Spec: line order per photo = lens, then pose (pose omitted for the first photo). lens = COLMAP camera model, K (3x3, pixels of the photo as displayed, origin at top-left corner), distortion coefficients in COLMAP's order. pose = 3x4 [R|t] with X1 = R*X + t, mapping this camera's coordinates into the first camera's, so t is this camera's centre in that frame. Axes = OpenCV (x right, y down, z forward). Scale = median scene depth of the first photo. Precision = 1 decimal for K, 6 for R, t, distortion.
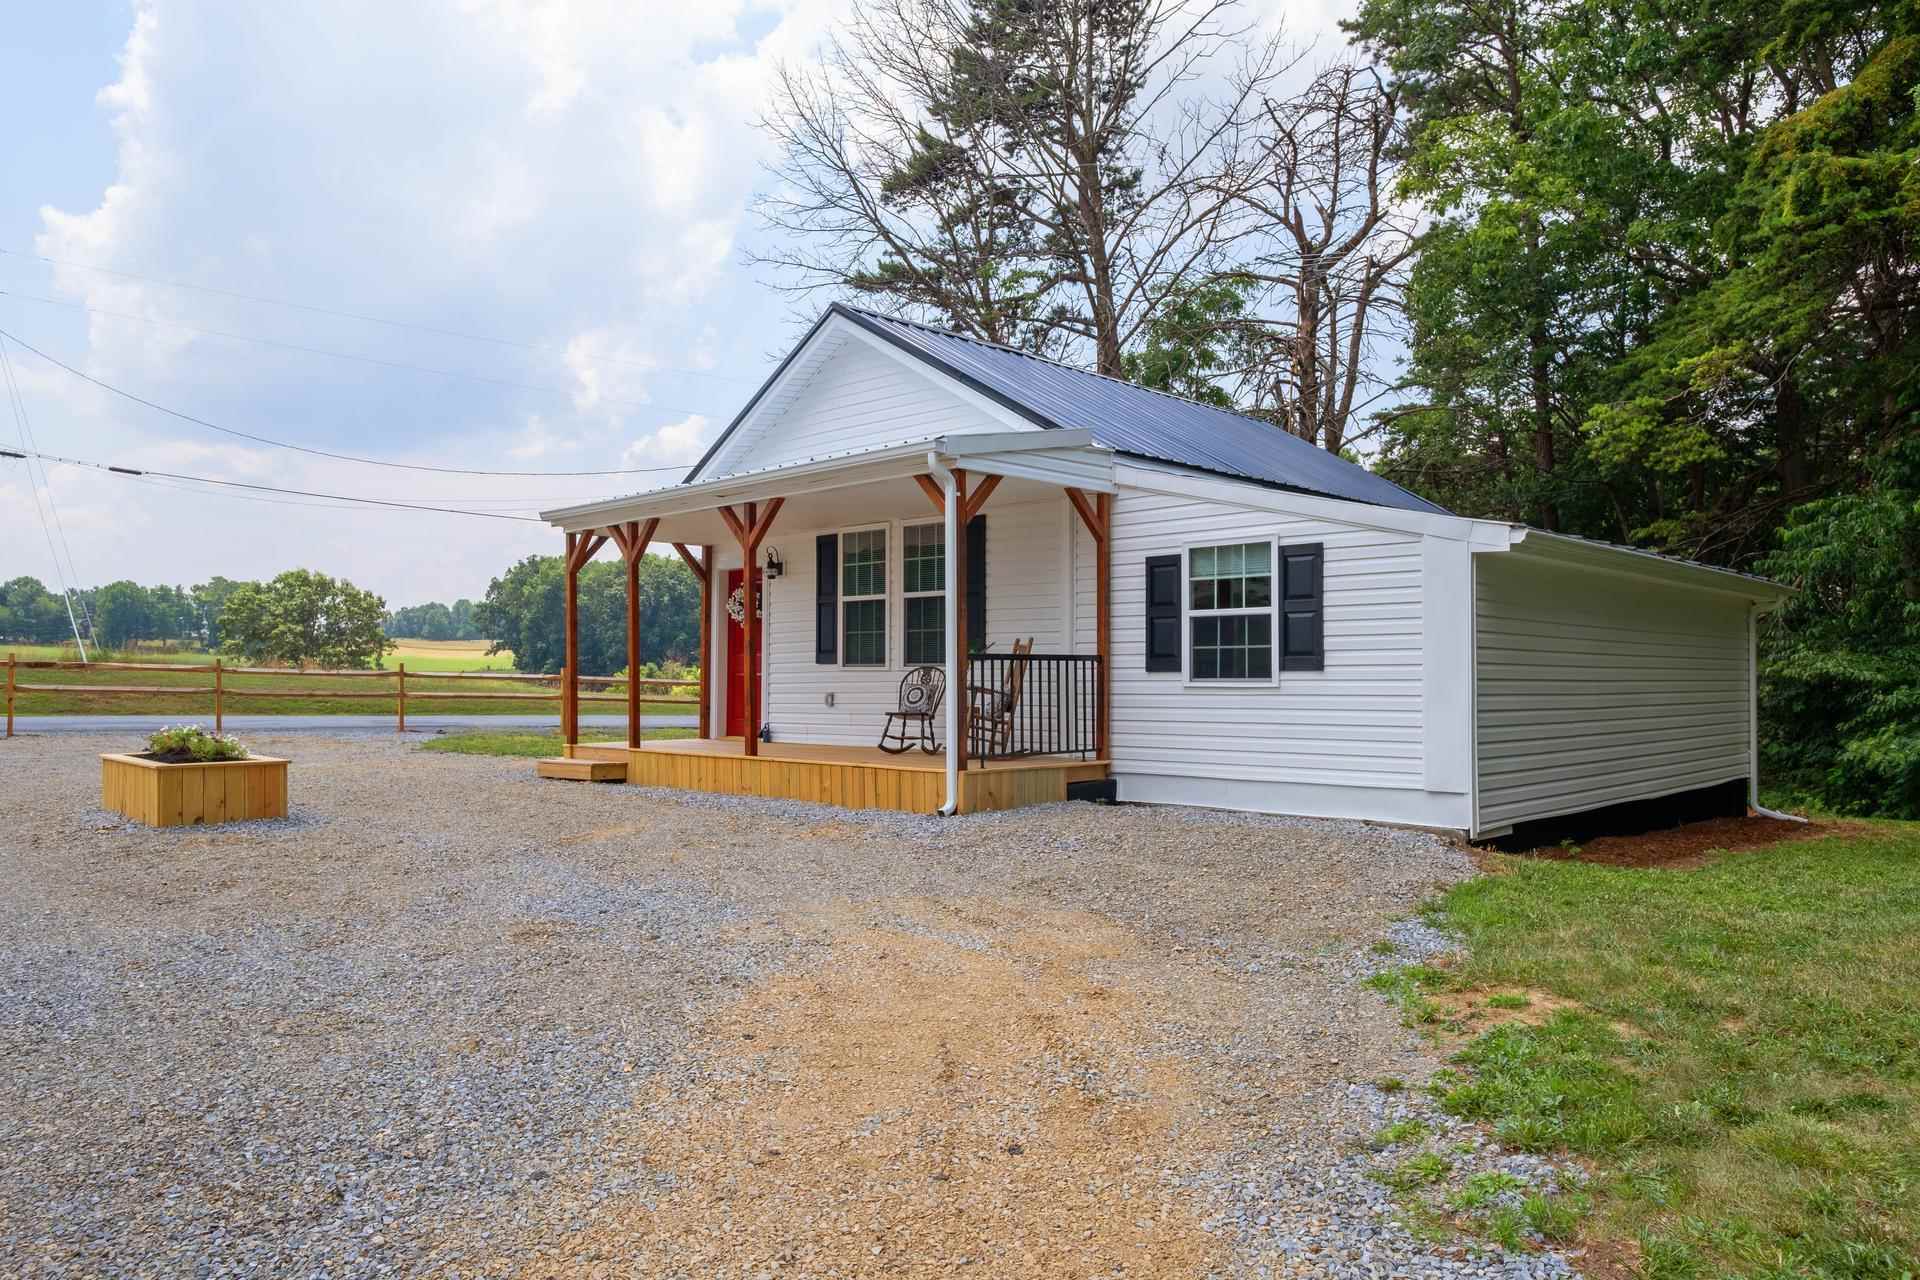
lens RADIAL K [[1305.0, 0, 961.0], [0, 1305.0, 674.0], [0, 0, 1]] dist [-0.003525, 0.000879]
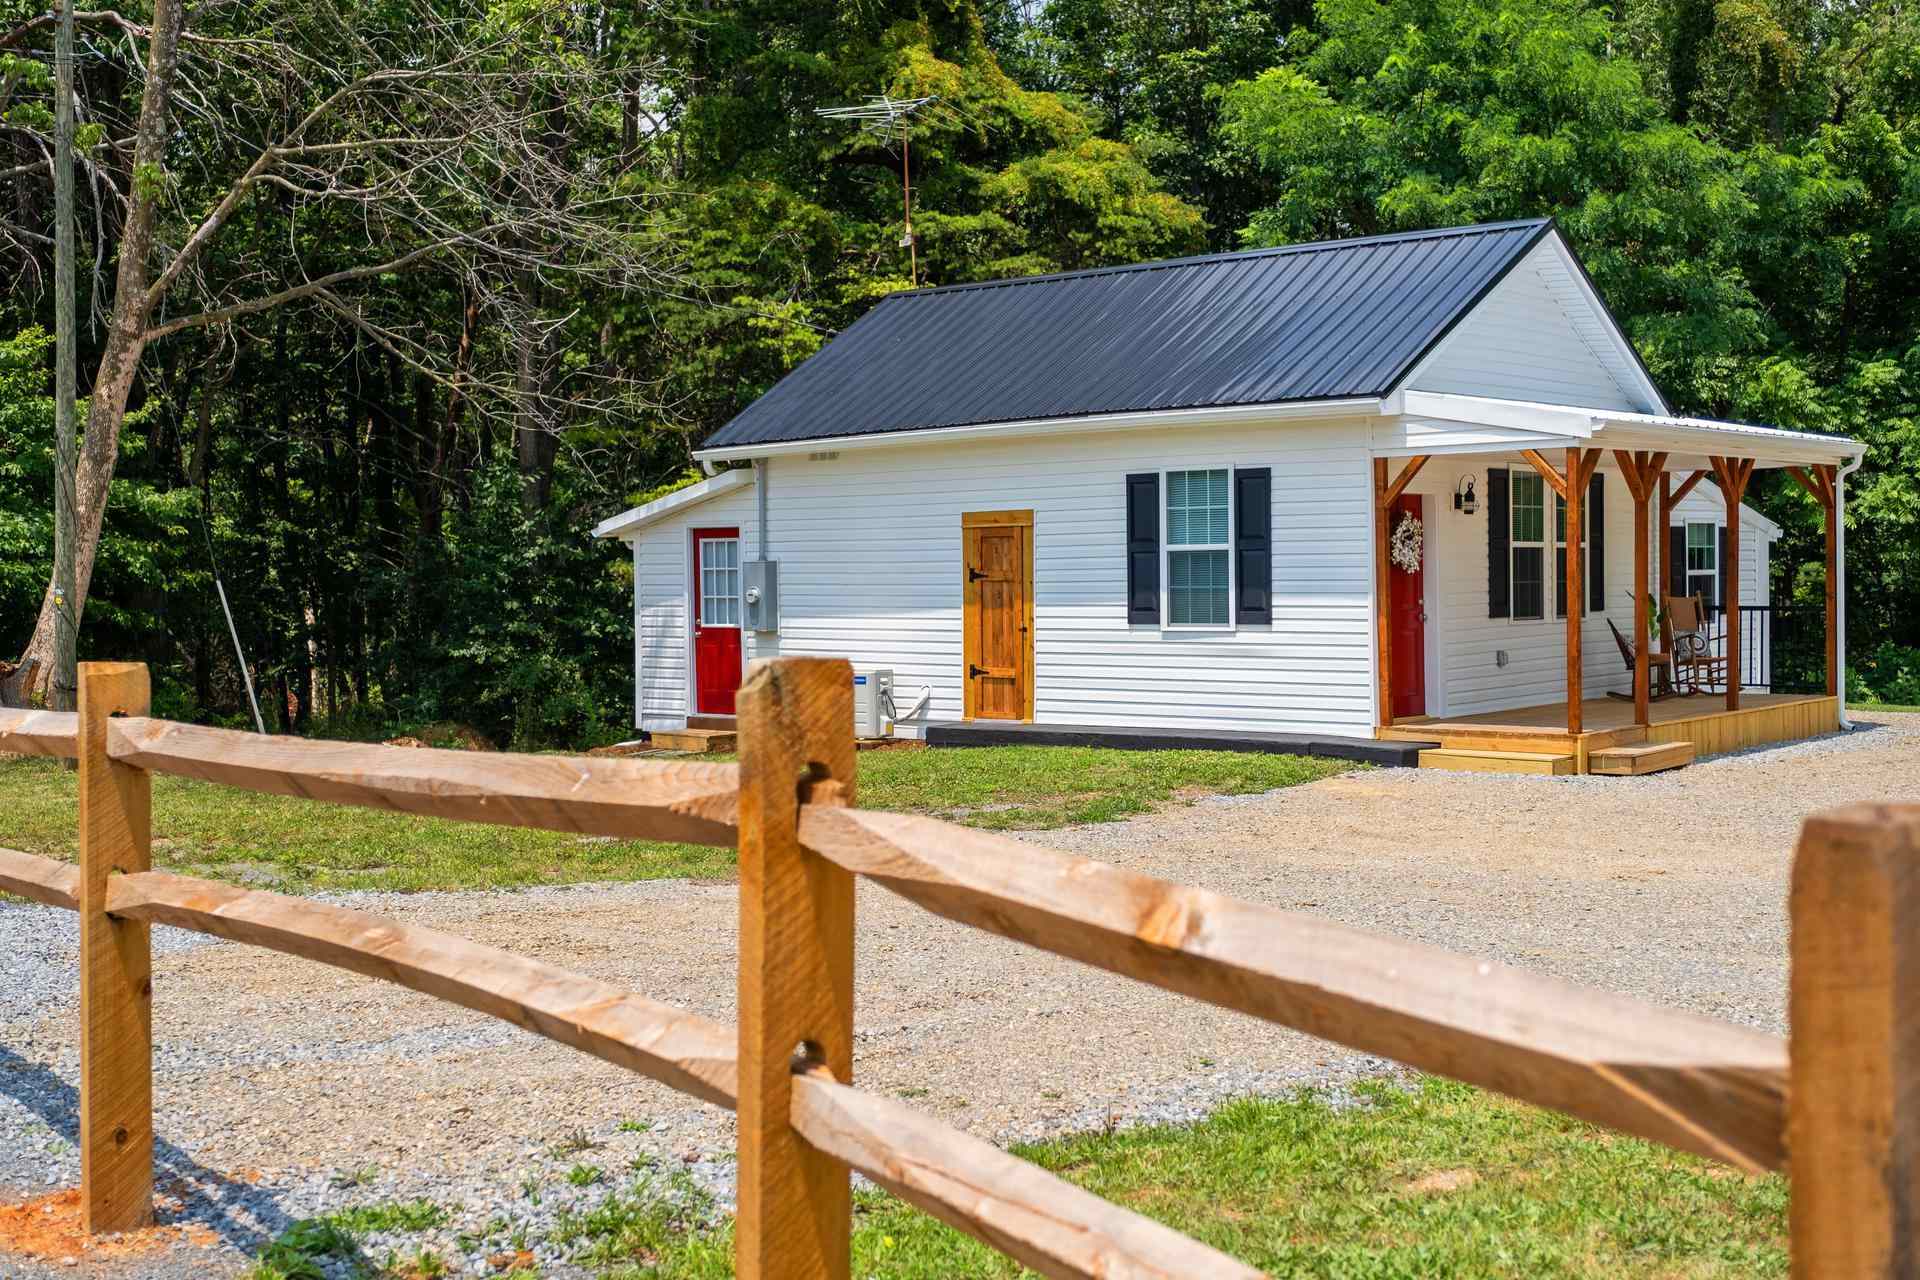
lens RADIAL K [[2372.8, 0, 960.0], [0, 2372.8, 640.0], [0, 0, 1]] dist [0.005217, -0.015339]
pose [[-0.092017, -0.033601, 0.995190, -1.664399], [0.003121, 0.999416, 0.034033, -0.048624], [-0.995753, 0.006237, -0.091859, 1.526456]]
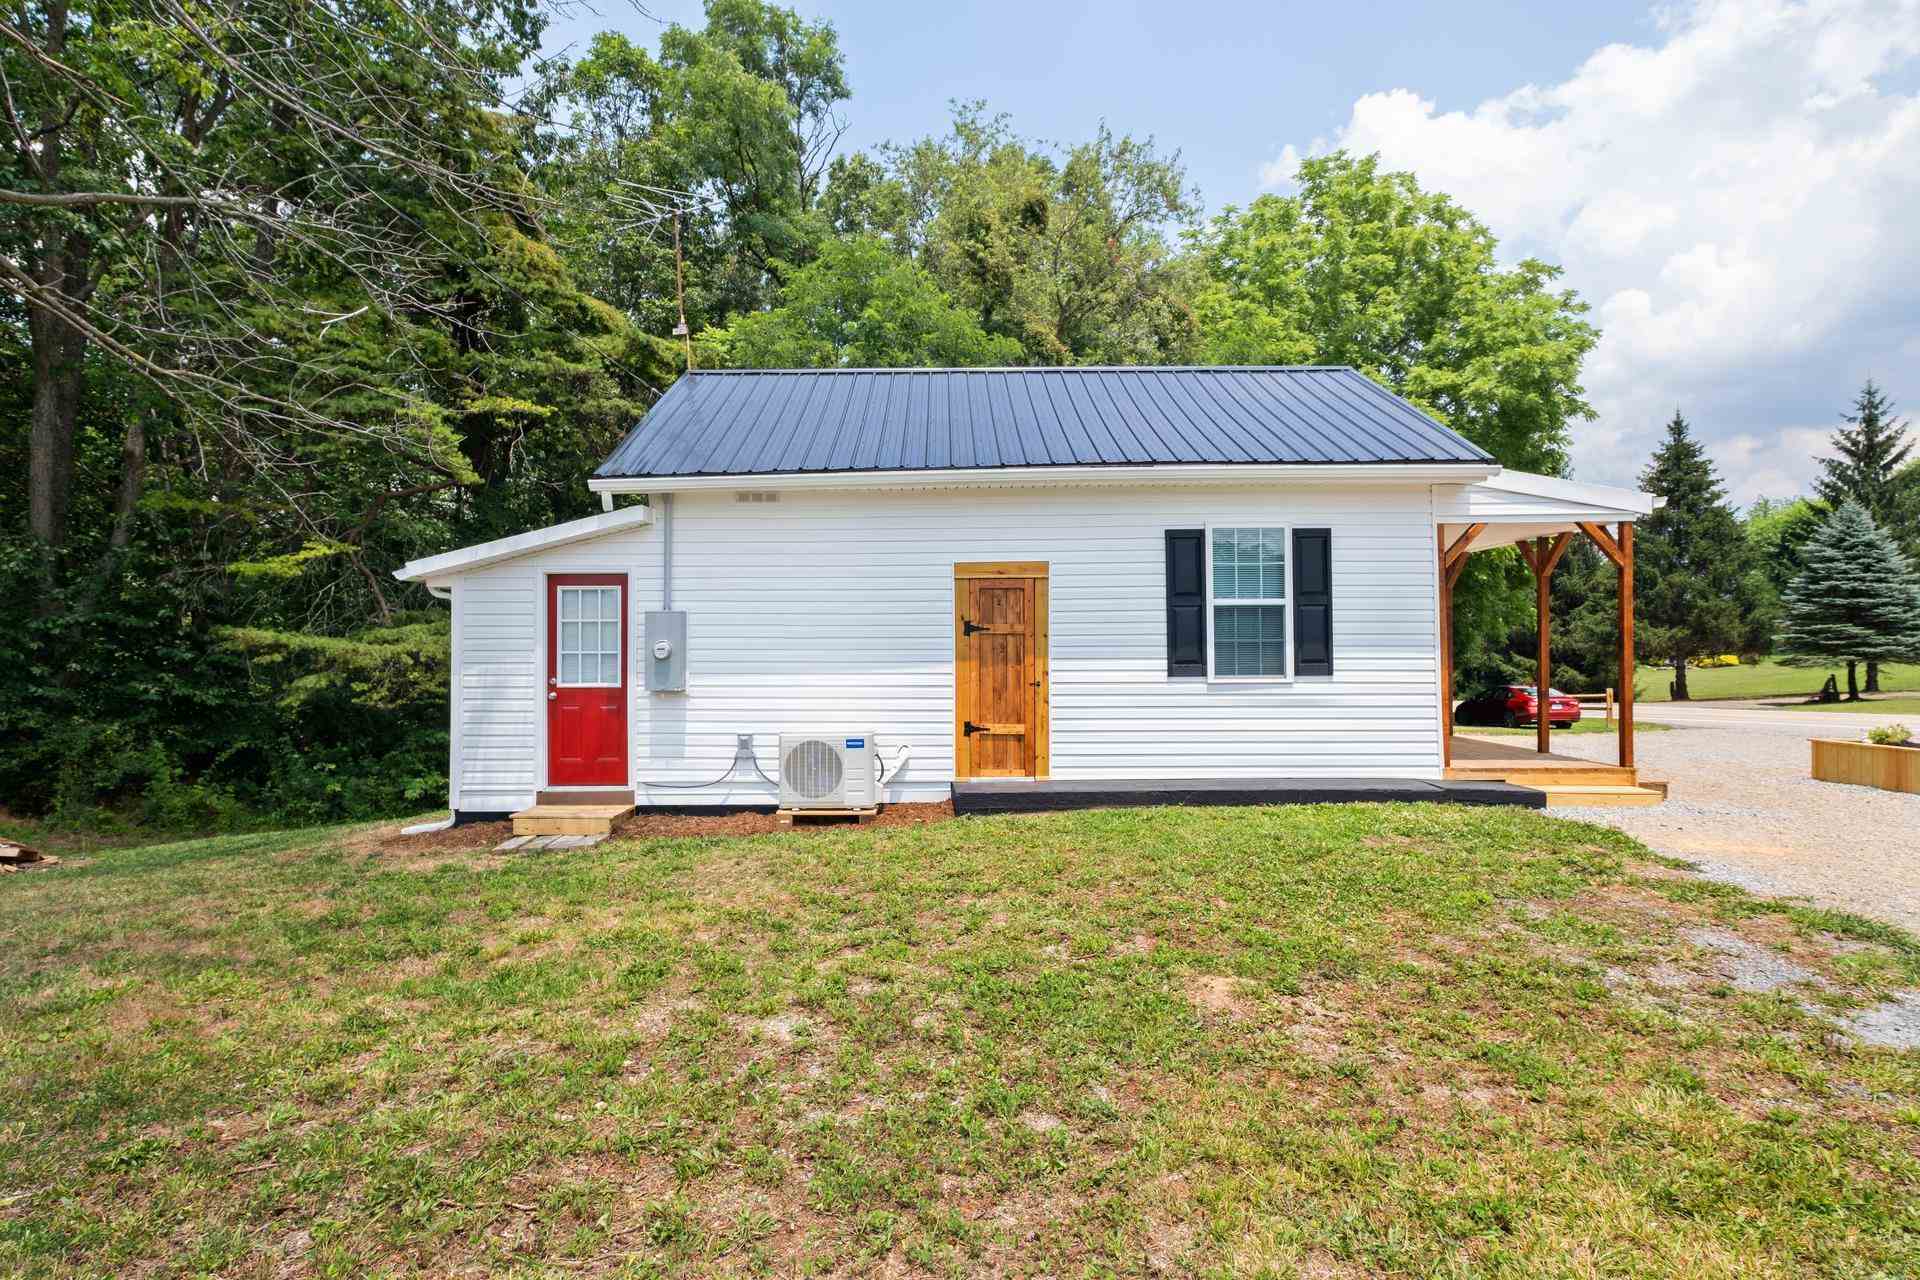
lens RADIAL K [[974.1, 0, 960.0], [0, 974.1, 640.0], [0, 0, 1]] dist [-0.001647, -0.000052]
pose [[-0.710280, 0.009771, 0.703852, -0.458707], [-0.004217, 0.999827, -0.018135, -0.017244], [-0.703907, -0.015849, -0.710115, 1.837582]]
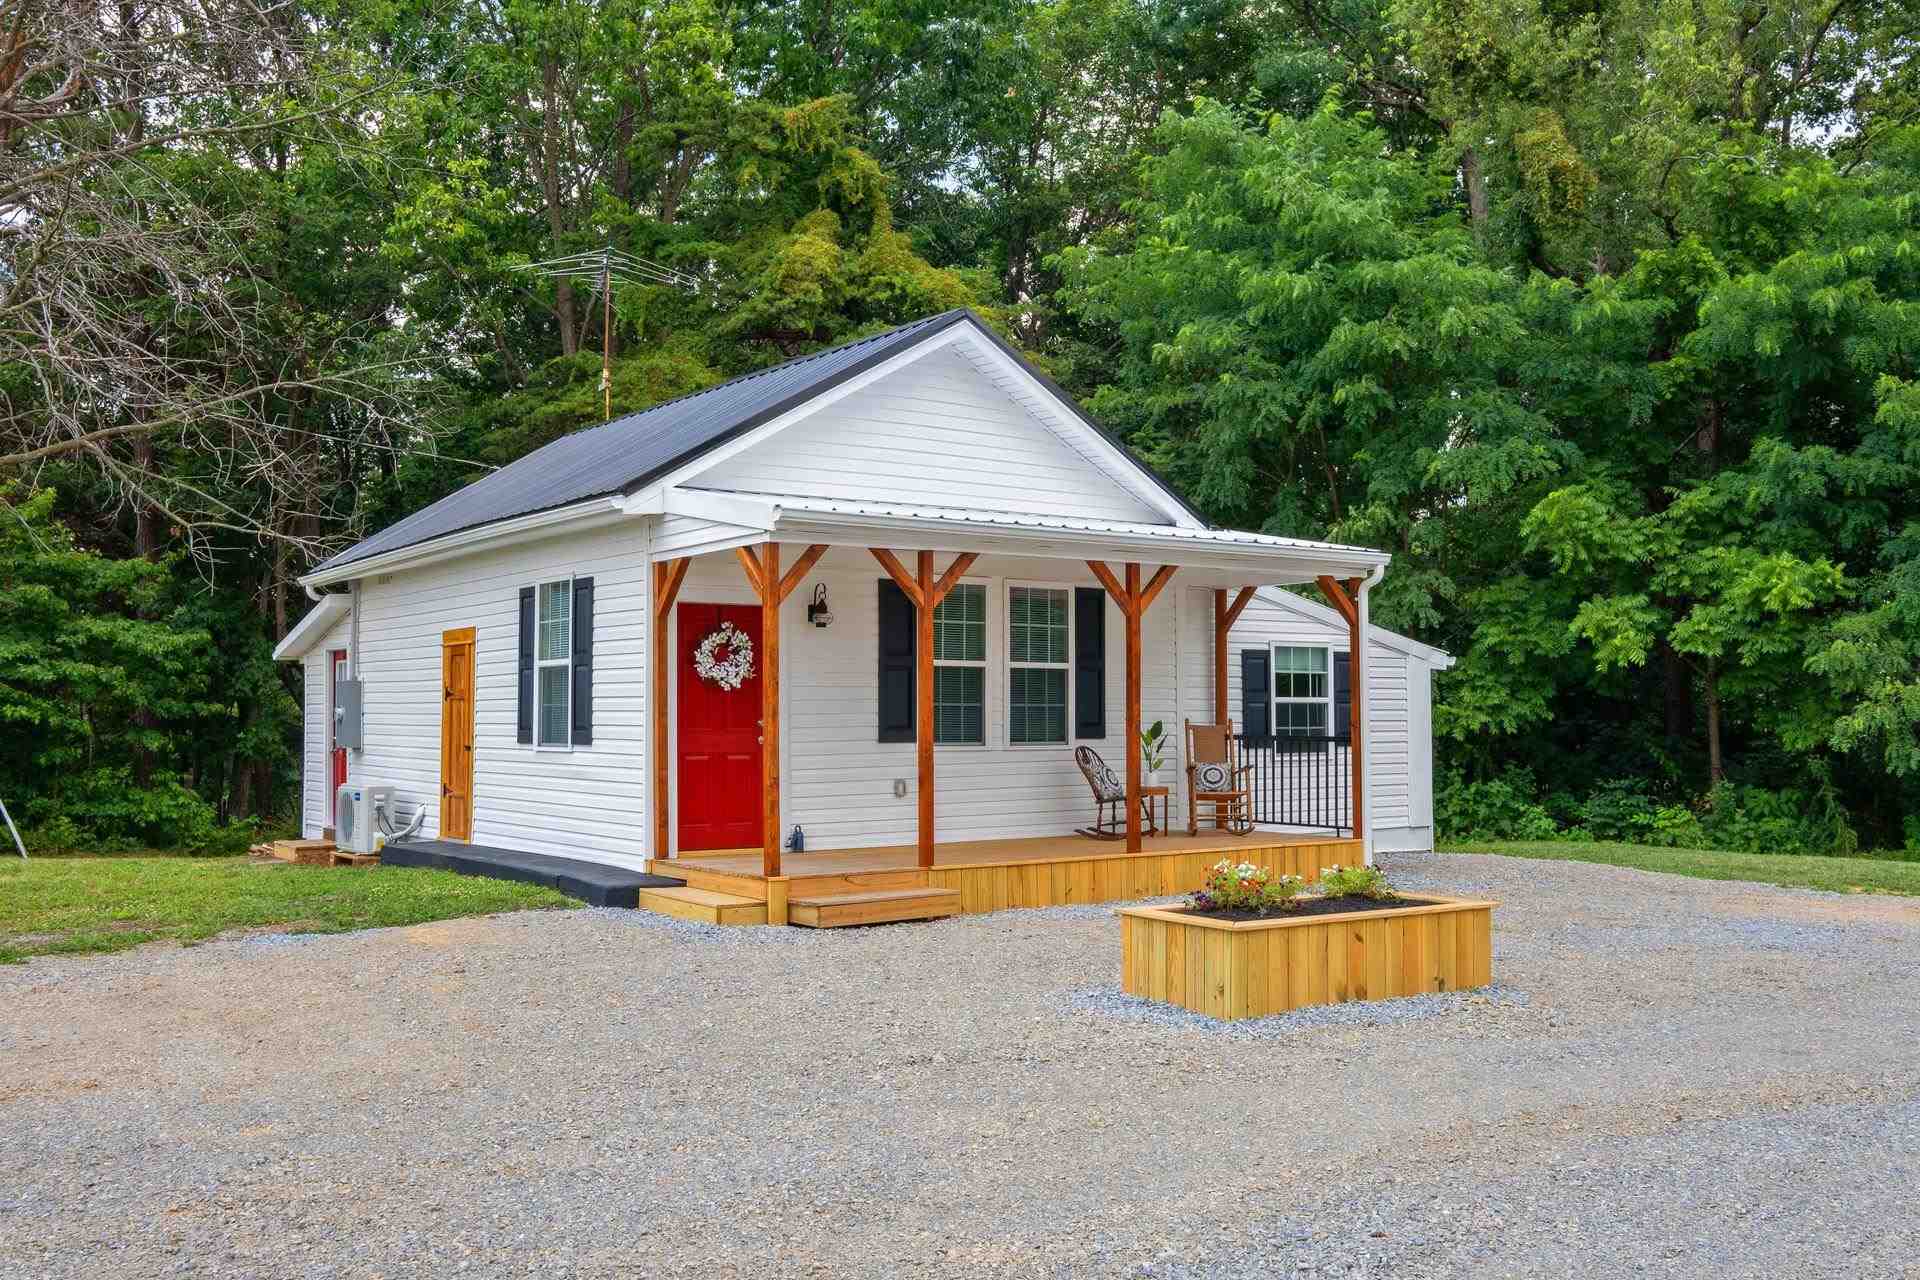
lens RADIAL K [[1809.2, 0, 960.0], [0, 1809.2, 640.0], [0, 0, 1]] dist [-0.004526, 0.004925]
pose [[0.166696, 0.036708, 0.985325, -1.196268], [-0.005634, 0.999326, -0.036276, -0.030847], [-0.985992, 0.000495, 0.166790, 0.793298]]
